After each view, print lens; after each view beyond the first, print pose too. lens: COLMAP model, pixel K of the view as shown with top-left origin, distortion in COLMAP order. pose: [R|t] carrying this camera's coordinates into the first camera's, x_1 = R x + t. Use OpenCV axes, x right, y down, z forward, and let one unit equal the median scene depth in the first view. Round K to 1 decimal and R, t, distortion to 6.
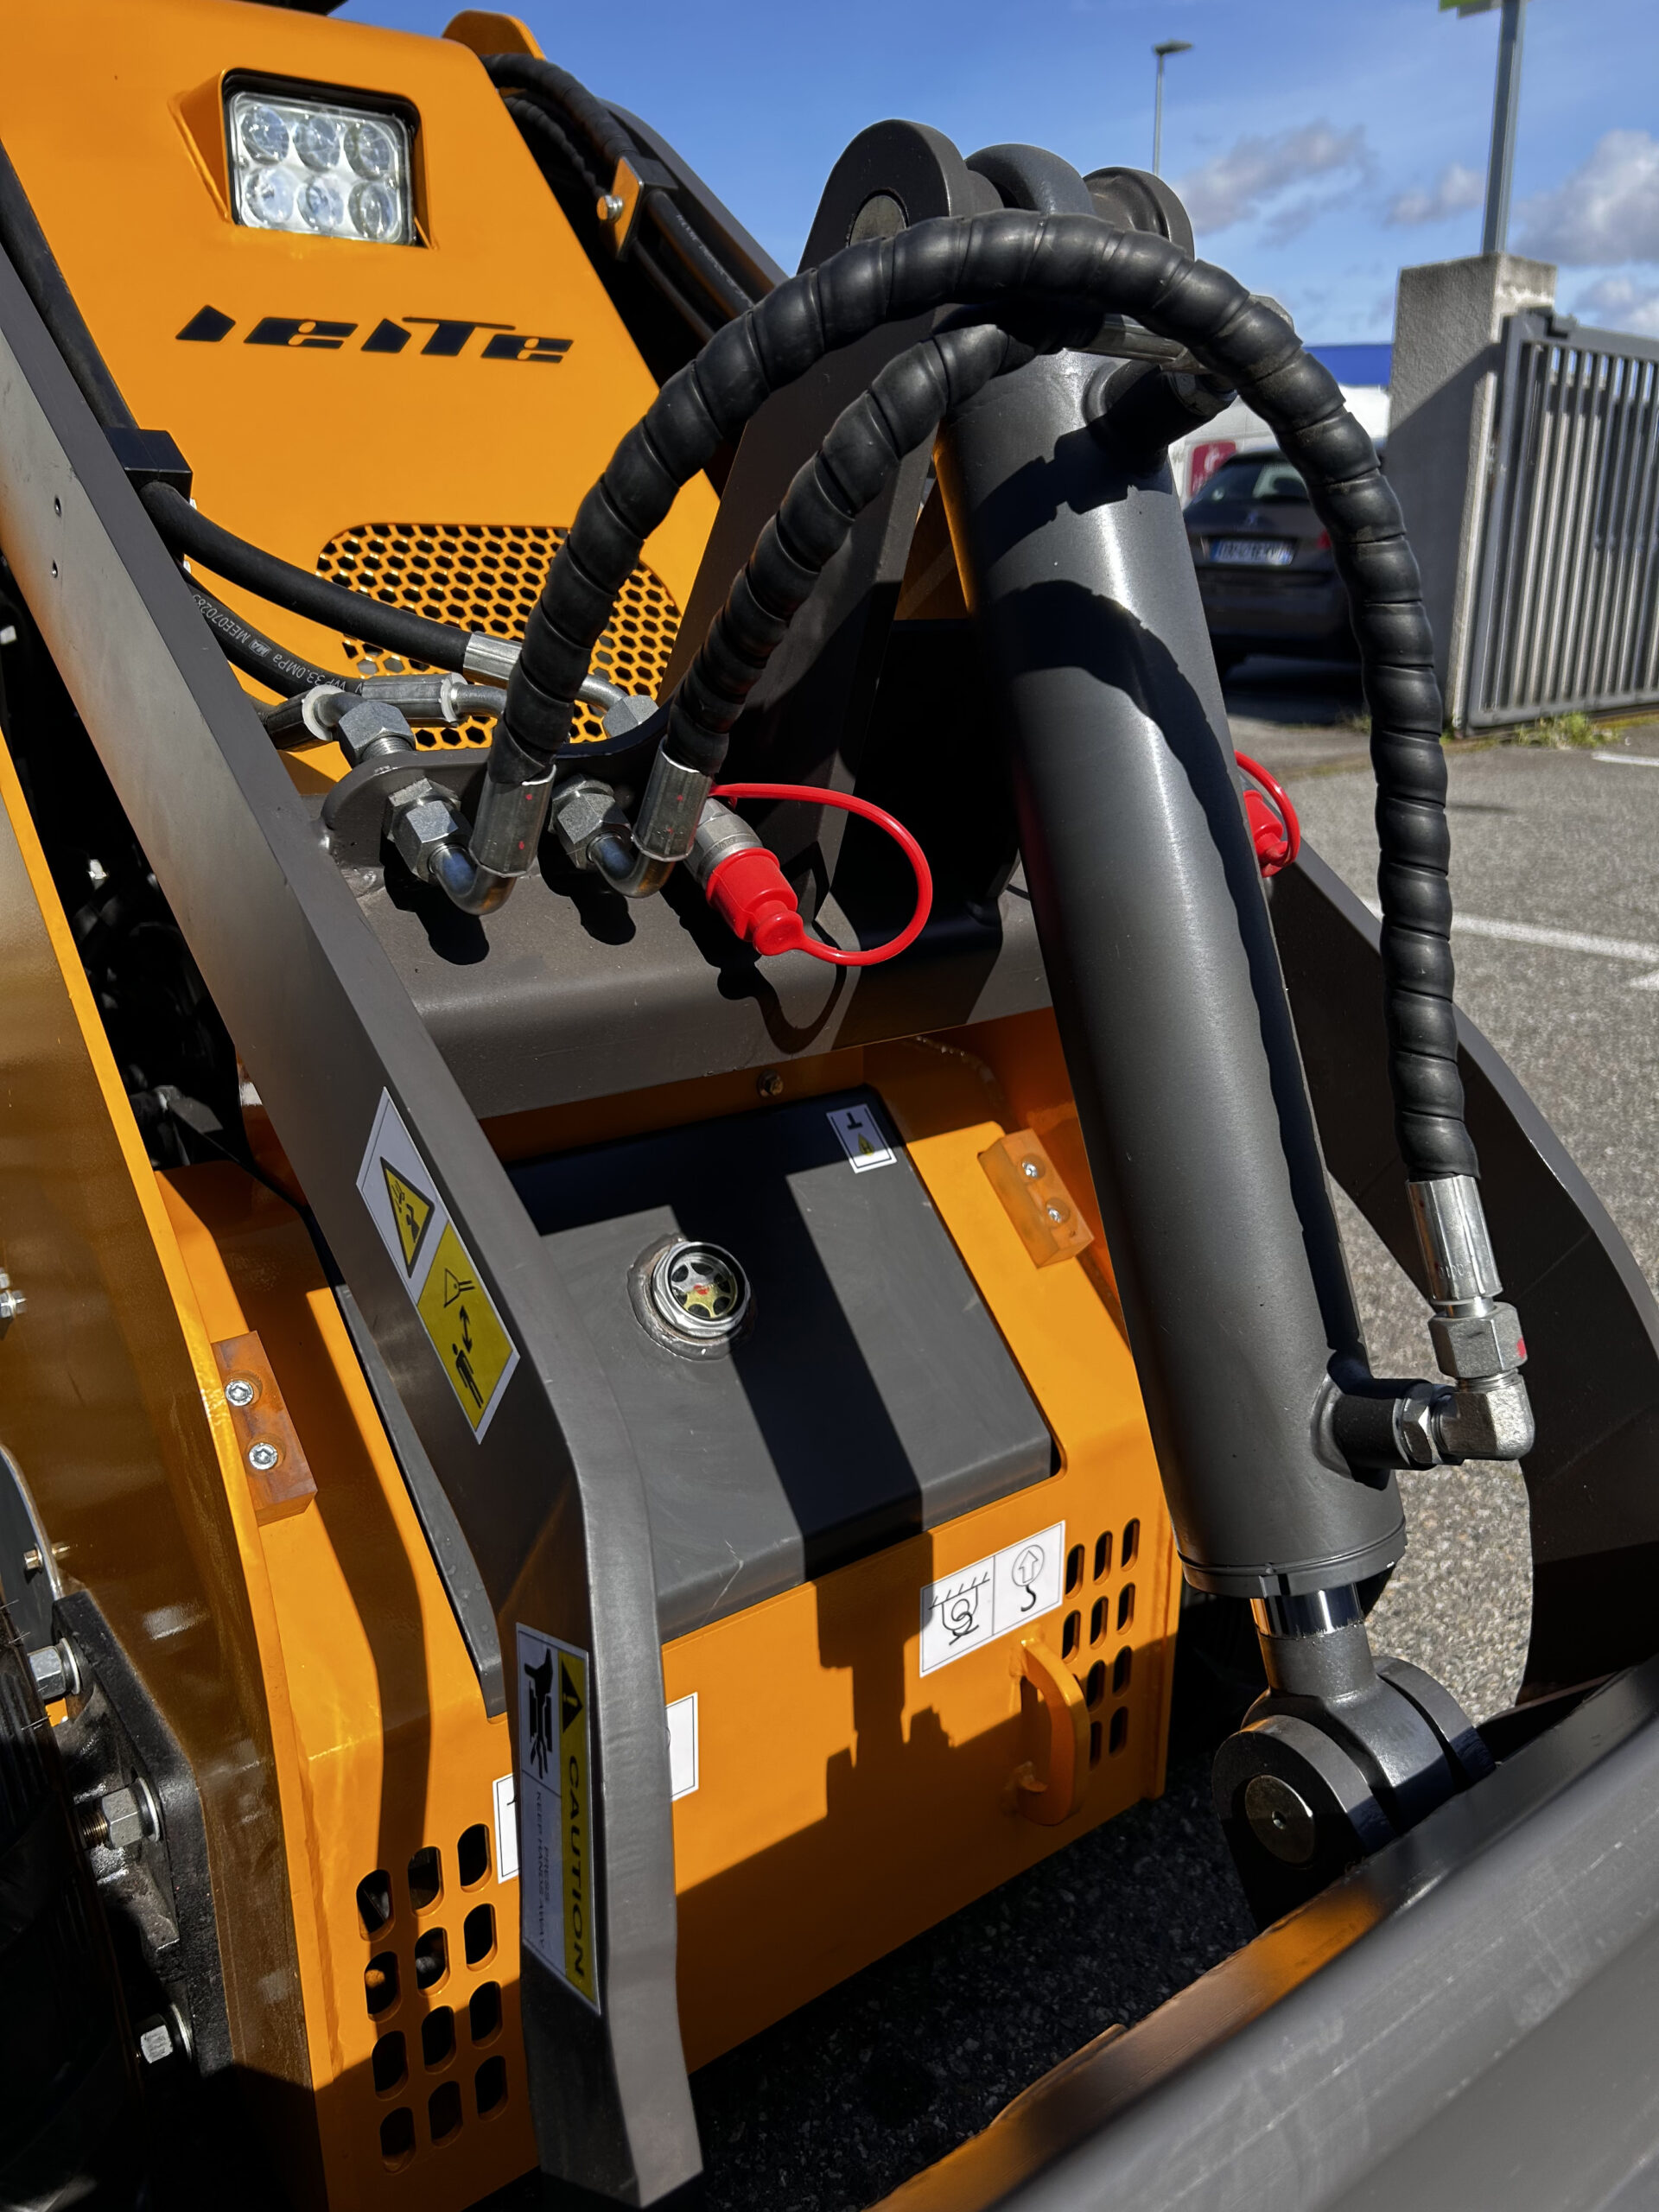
lens RADIAL K [[1695.3, 0, 830.8], [0, 1695.3, 1109.6], [0, 0, 1]] dist [0.009492, -0.016548]
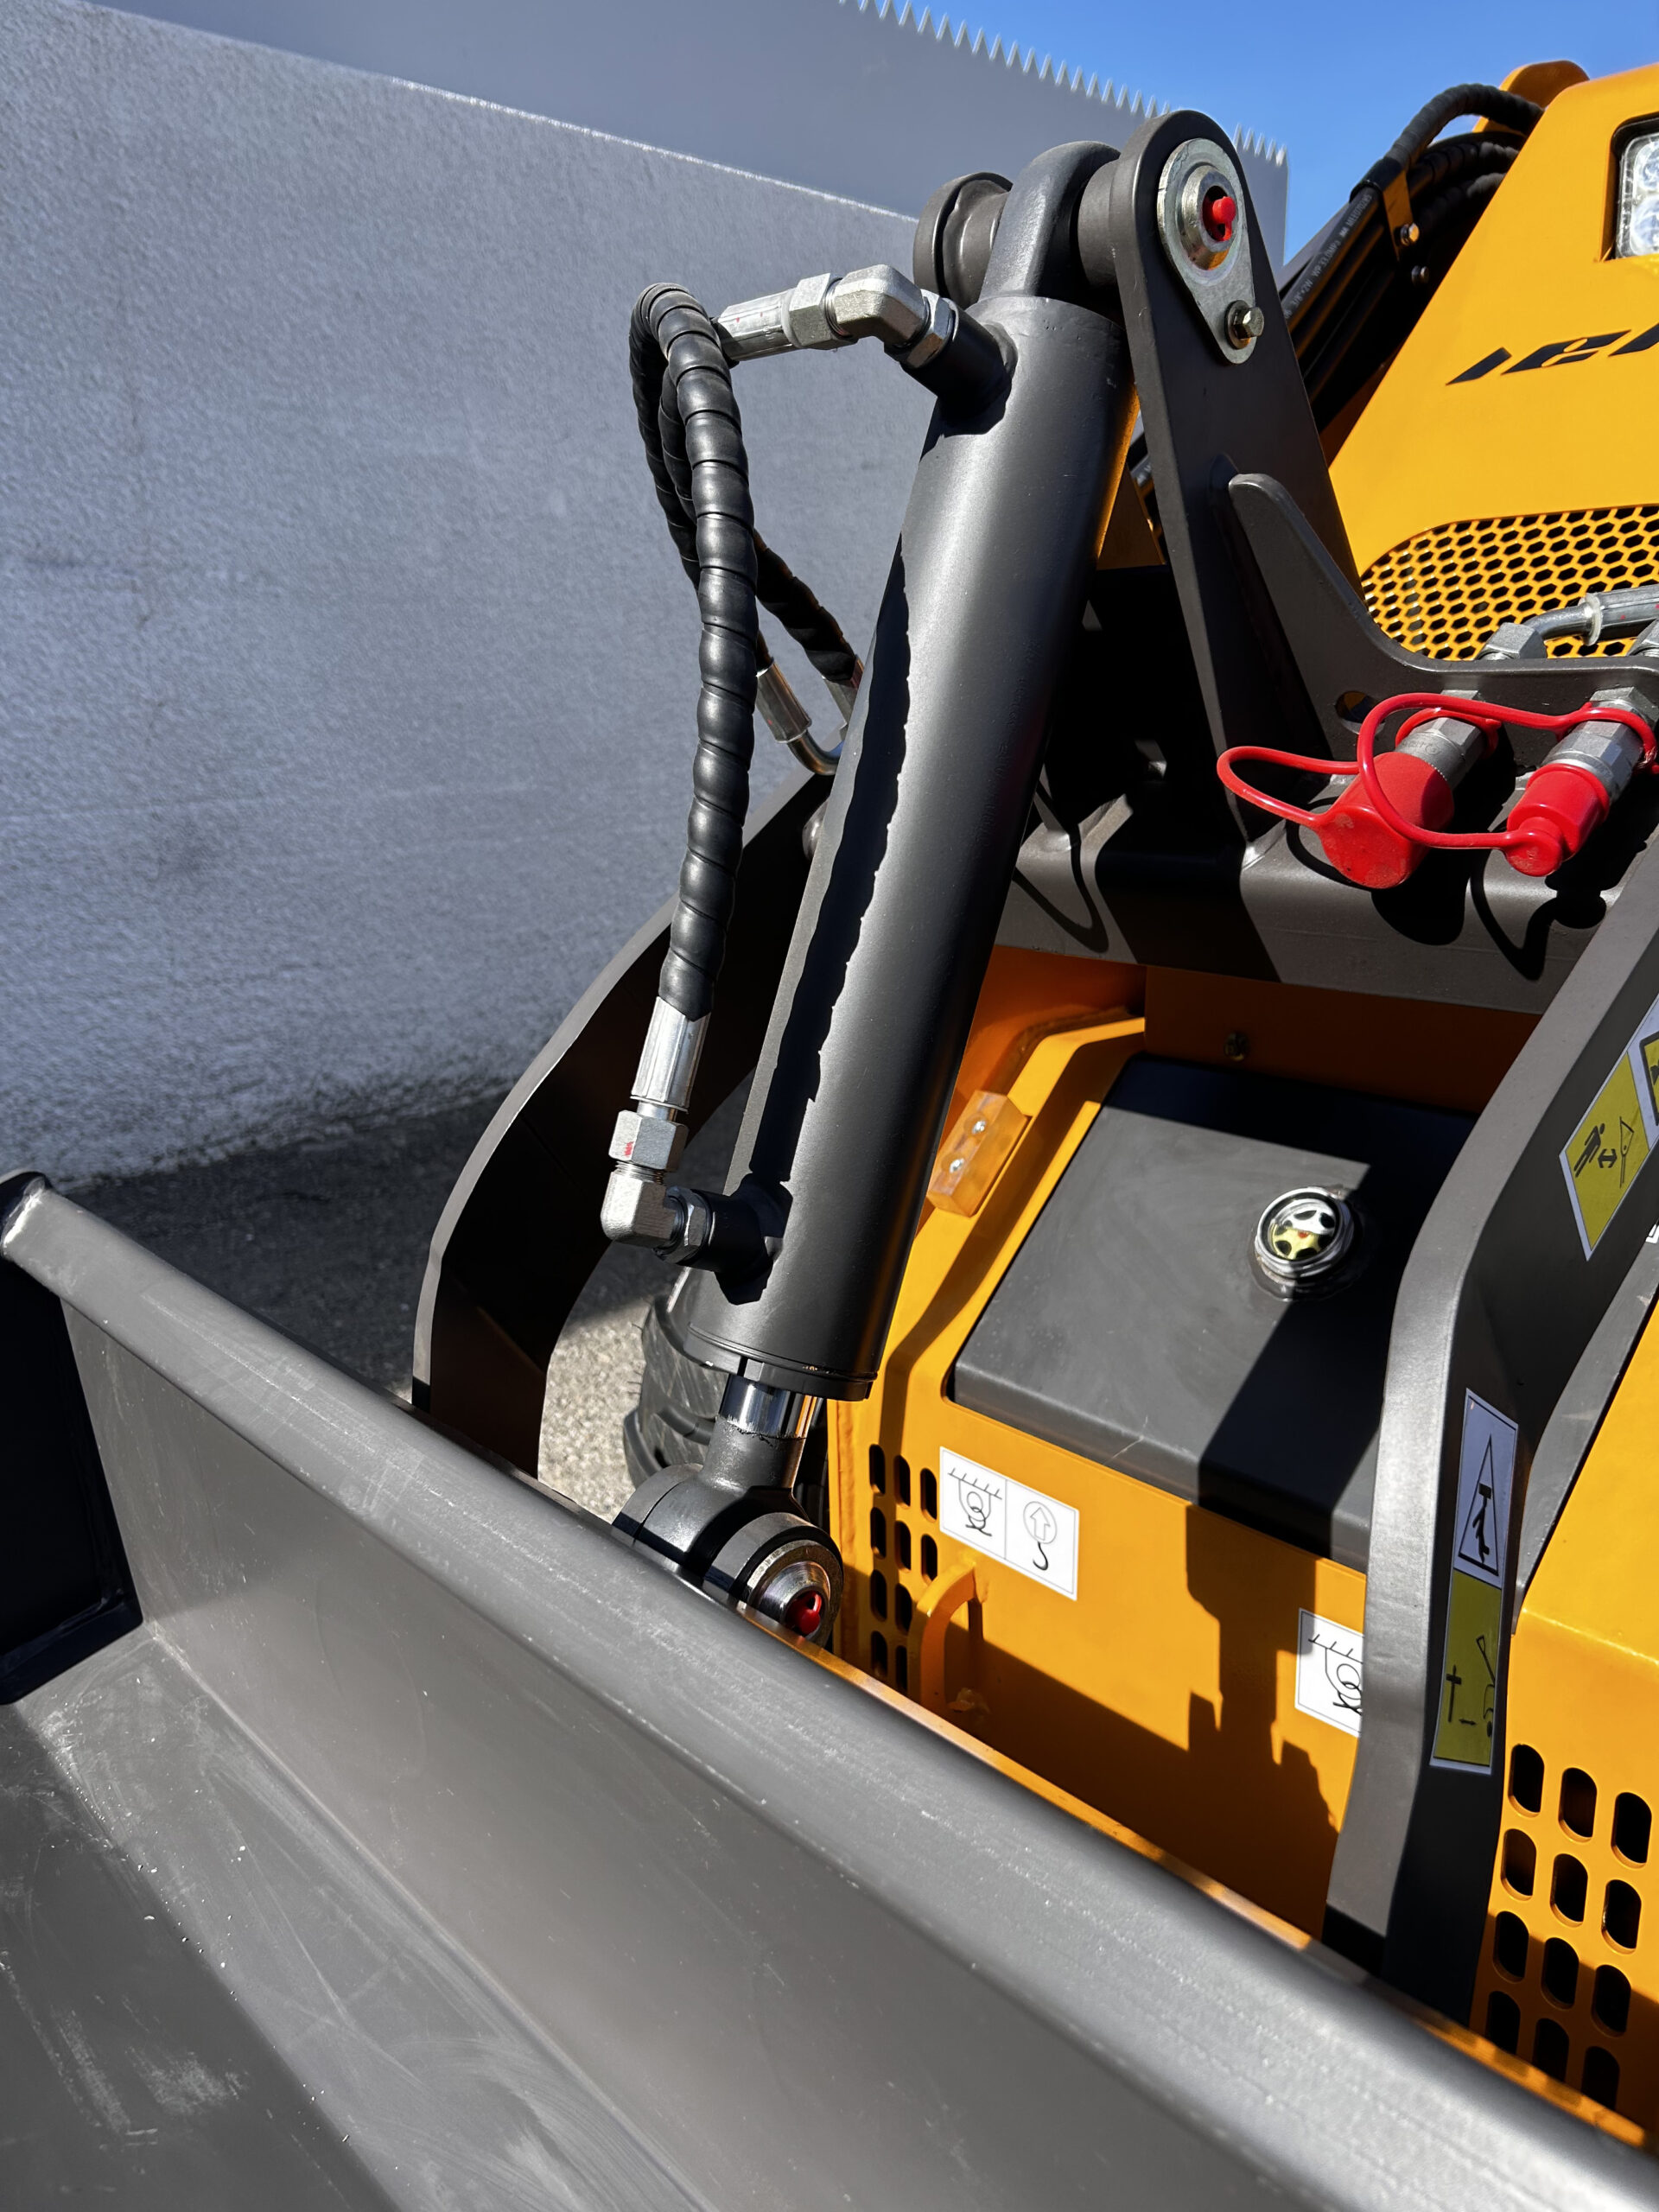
lens RADIAL K [[1695.3, 0, 812.4], [0, 1695.3, 1109.0], [0, 0, 1]] dist [0.009492, -0.016548]
pose [[0.097710, 0.255128, -0.961958, 0.891658], [-0.296776, 0.930075, 0.216527, -0.104310], [0.949935, 0.264329, 0.166593, 0.524481]]
